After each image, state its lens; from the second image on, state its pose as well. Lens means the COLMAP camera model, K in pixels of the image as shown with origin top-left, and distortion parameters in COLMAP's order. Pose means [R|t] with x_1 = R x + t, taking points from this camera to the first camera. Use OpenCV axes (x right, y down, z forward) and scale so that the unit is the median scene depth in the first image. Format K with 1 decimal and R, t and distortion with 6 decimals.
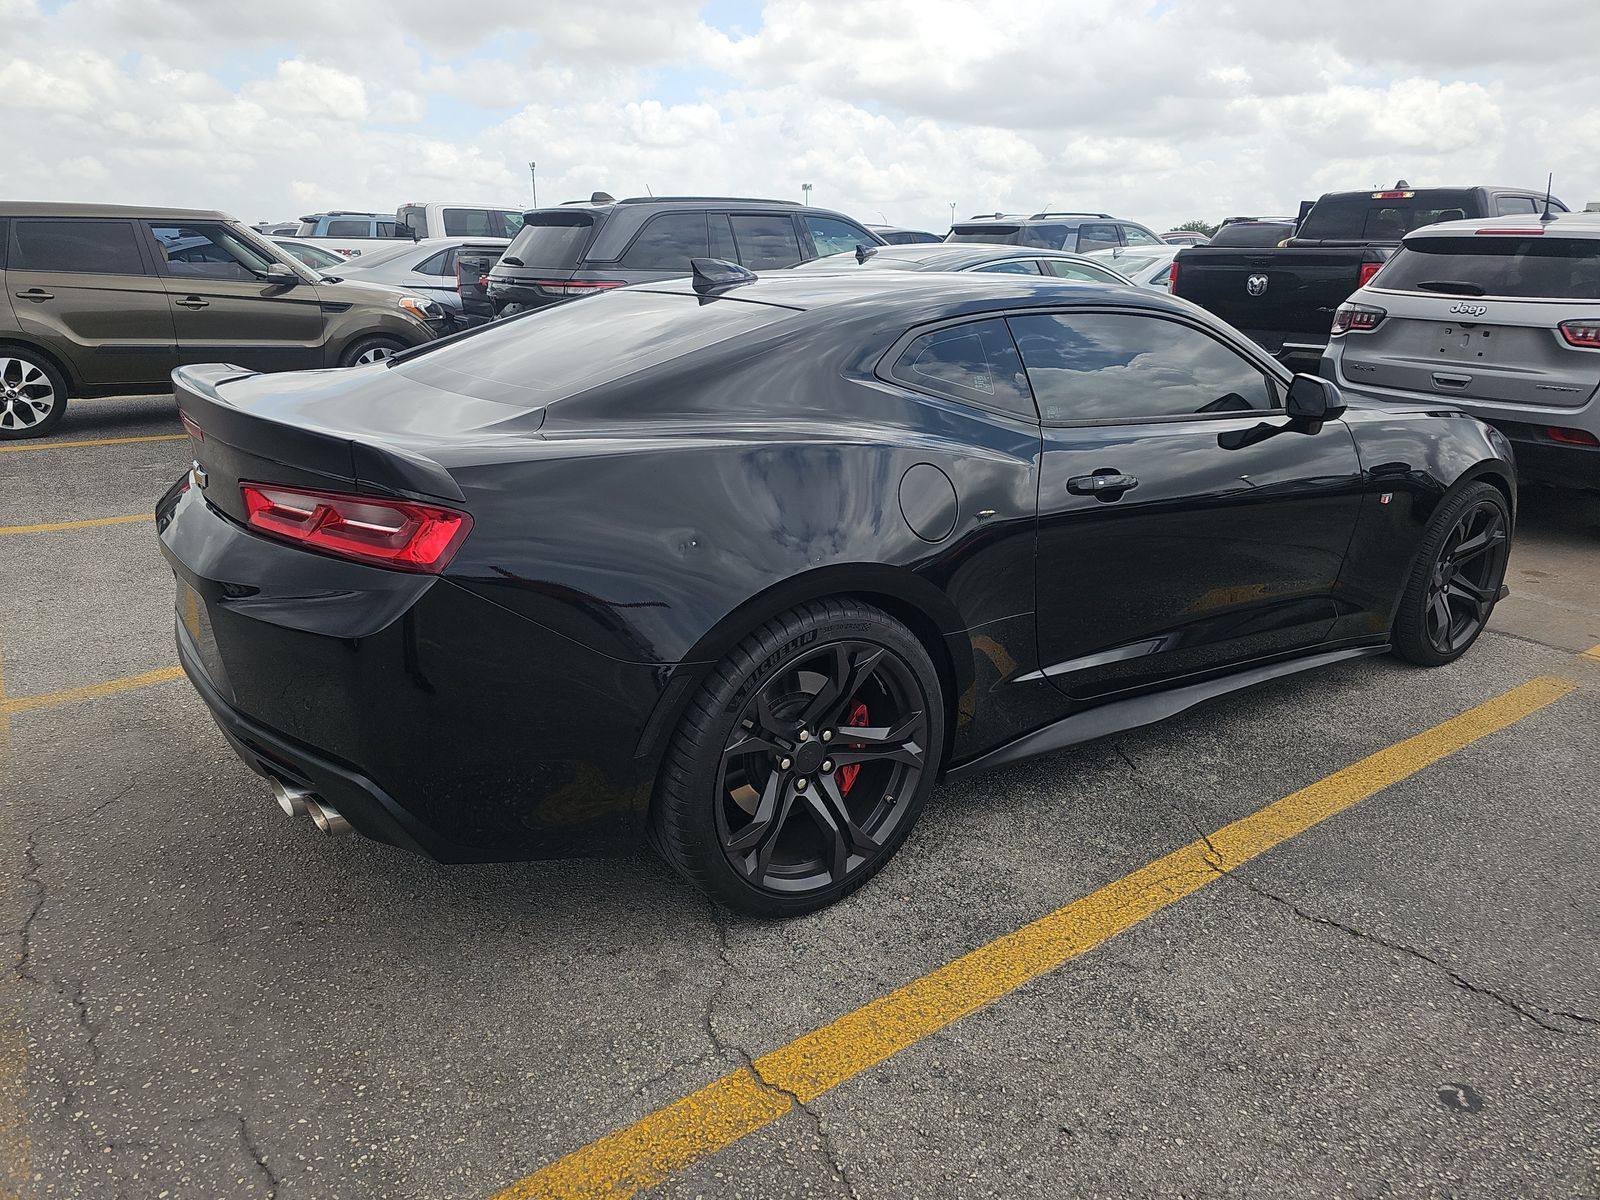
lens RADIAL K [[1072.5, 0, 792.2], [0, 1072.5, 590.2], [0, 0, 1]] dist [0.037392, -0.036340]
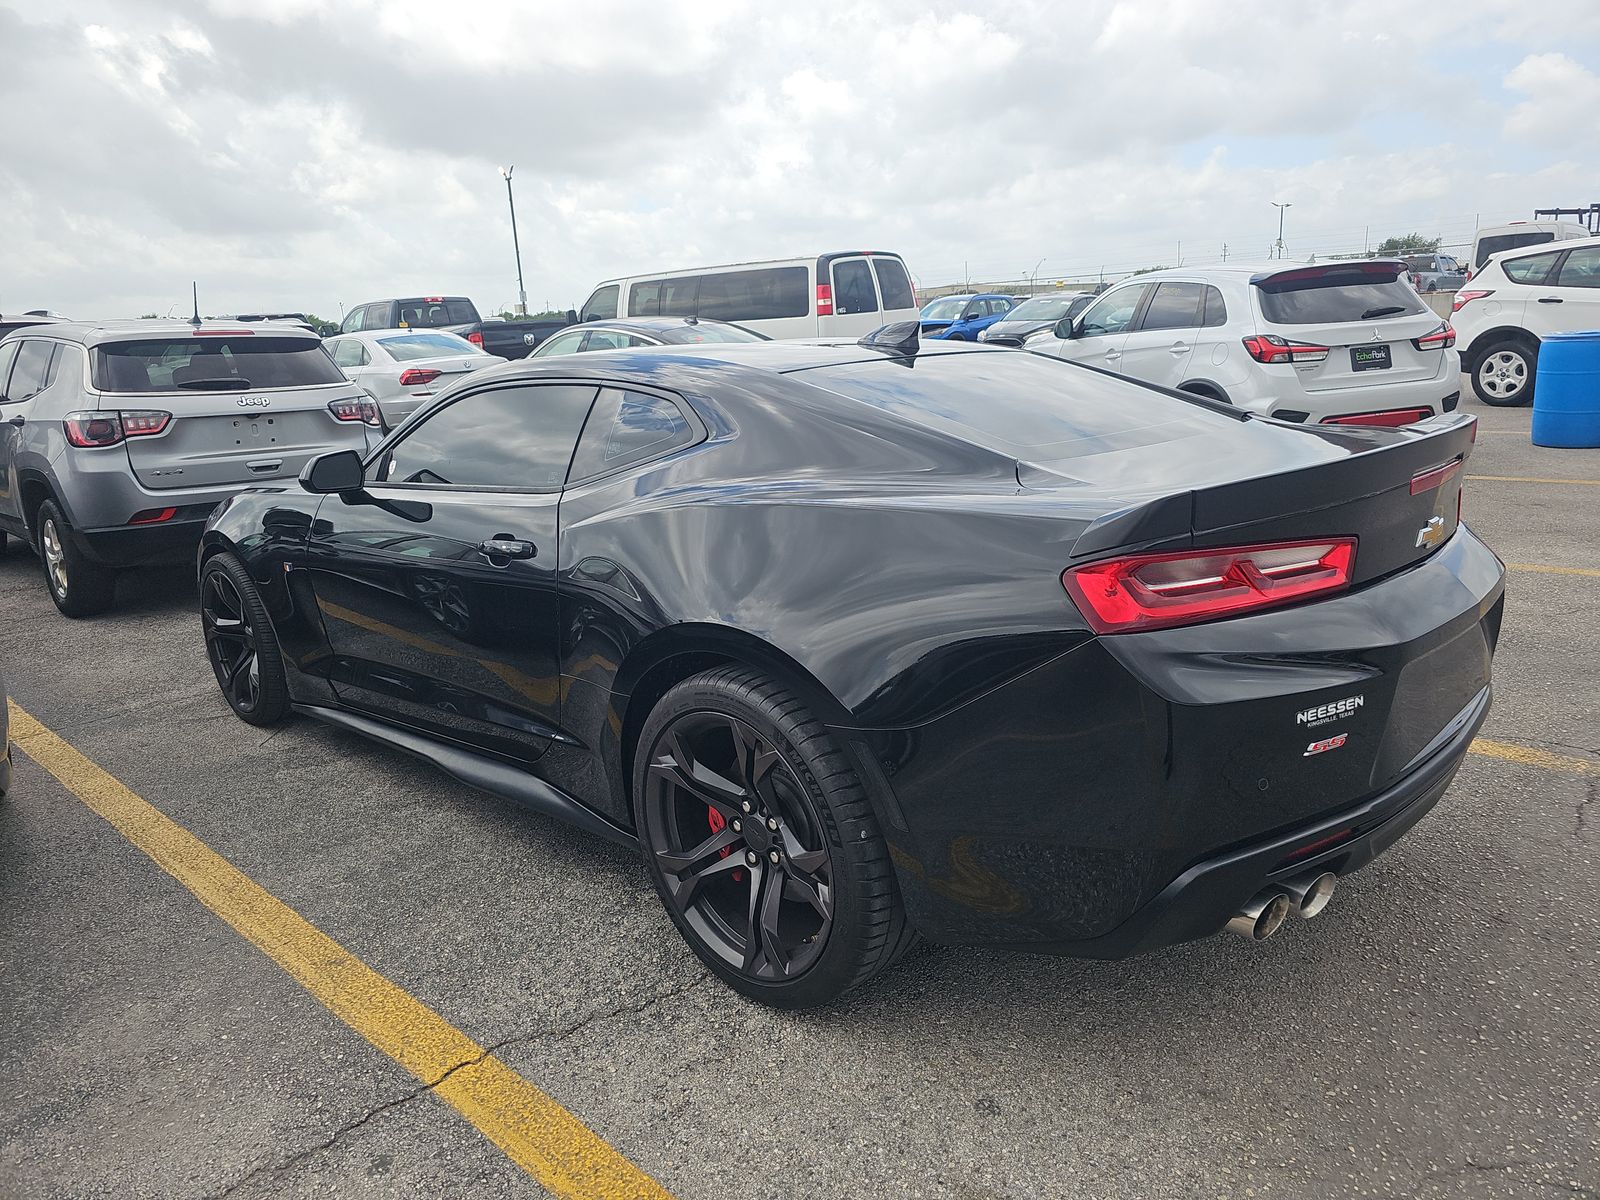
lens RADIAL K [[1072.5, 0, 792.2], [0, 1072.5, 590.2], [0, 0, 1]] dist [0.037392, -0.036340]
pose [[-0.206848, -0.222530, 0.952730, -0.441918], [0.336361, 0.898257, 0.282835, -0.170078], [-0.918735, 0.378965, -0.110952, 0.553228]]
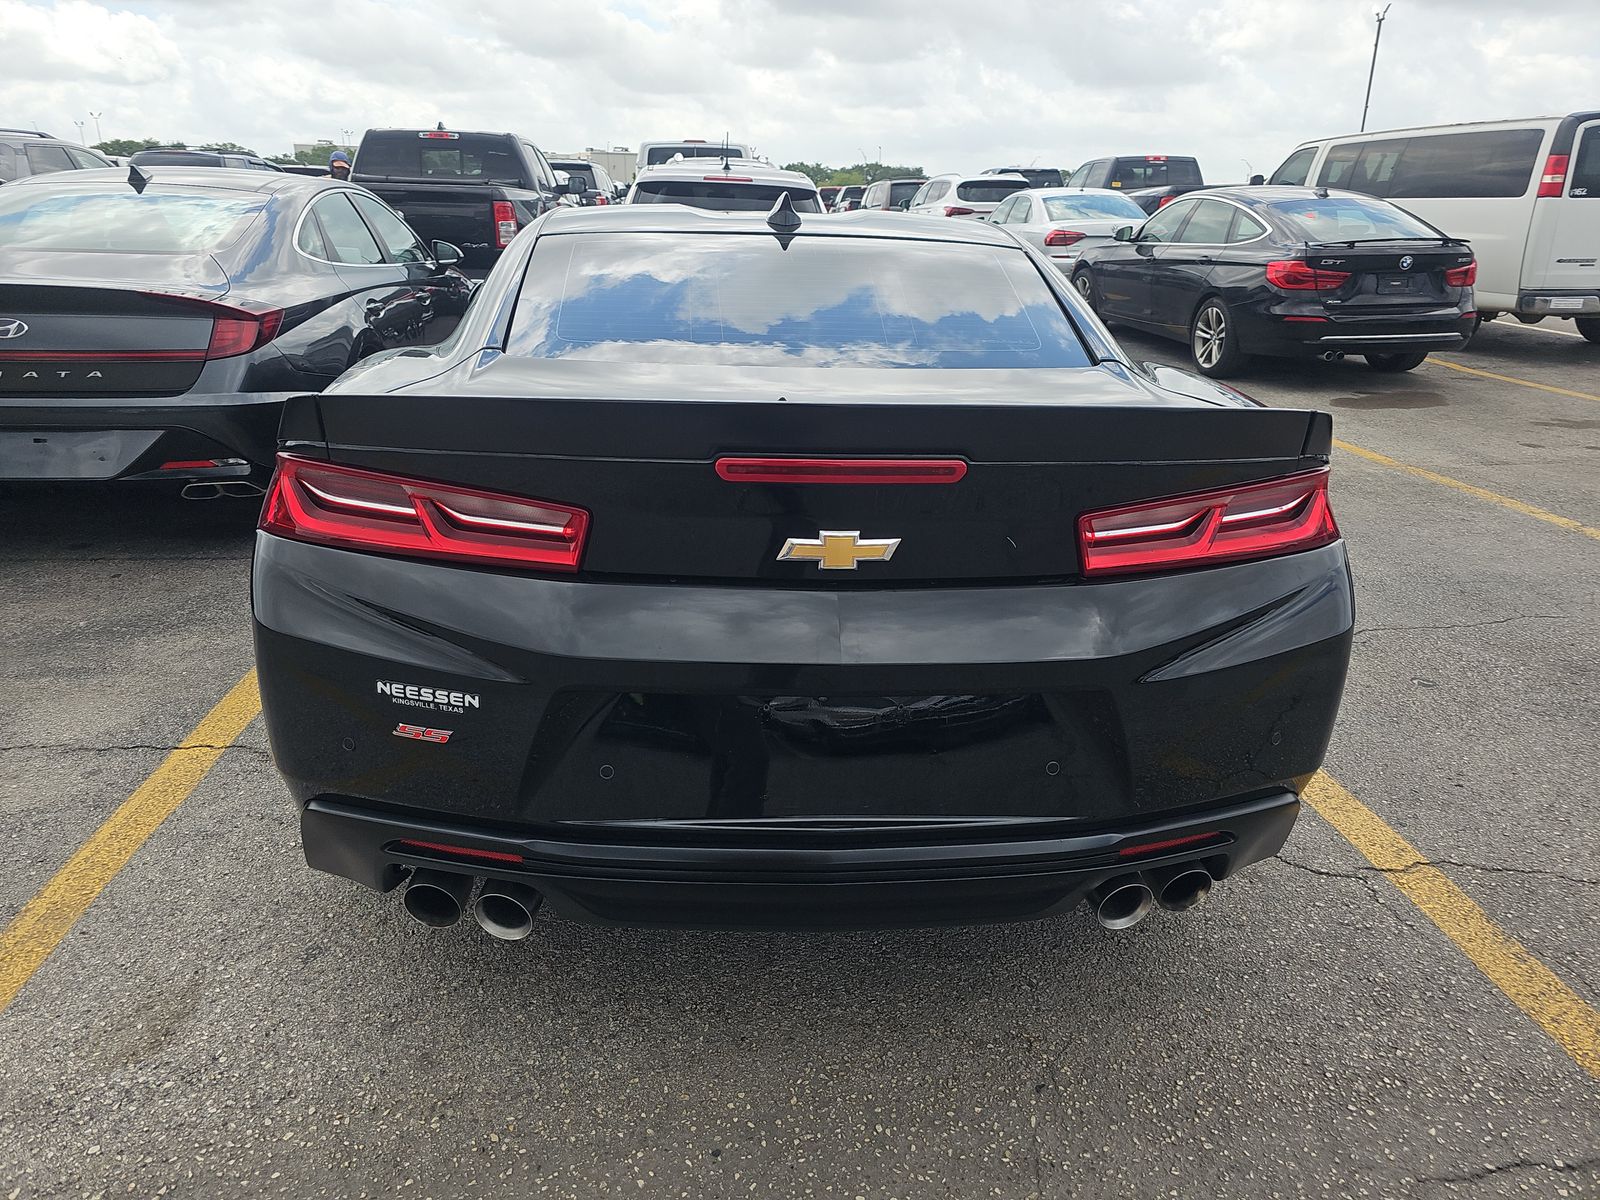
lens RADIAL K [[1072.5, 0, 792.2], [0, 1072.5, 590.2], [0, 0, 1]] dist [0.037392, -0.036340]
pose [[0.511532, -0.282380, 0.811540, -0.356506], [0.238742, 0.953979, 0.181458, -0.067143], [-0.825432, 0.100927, 0.555406, 0.233246]]
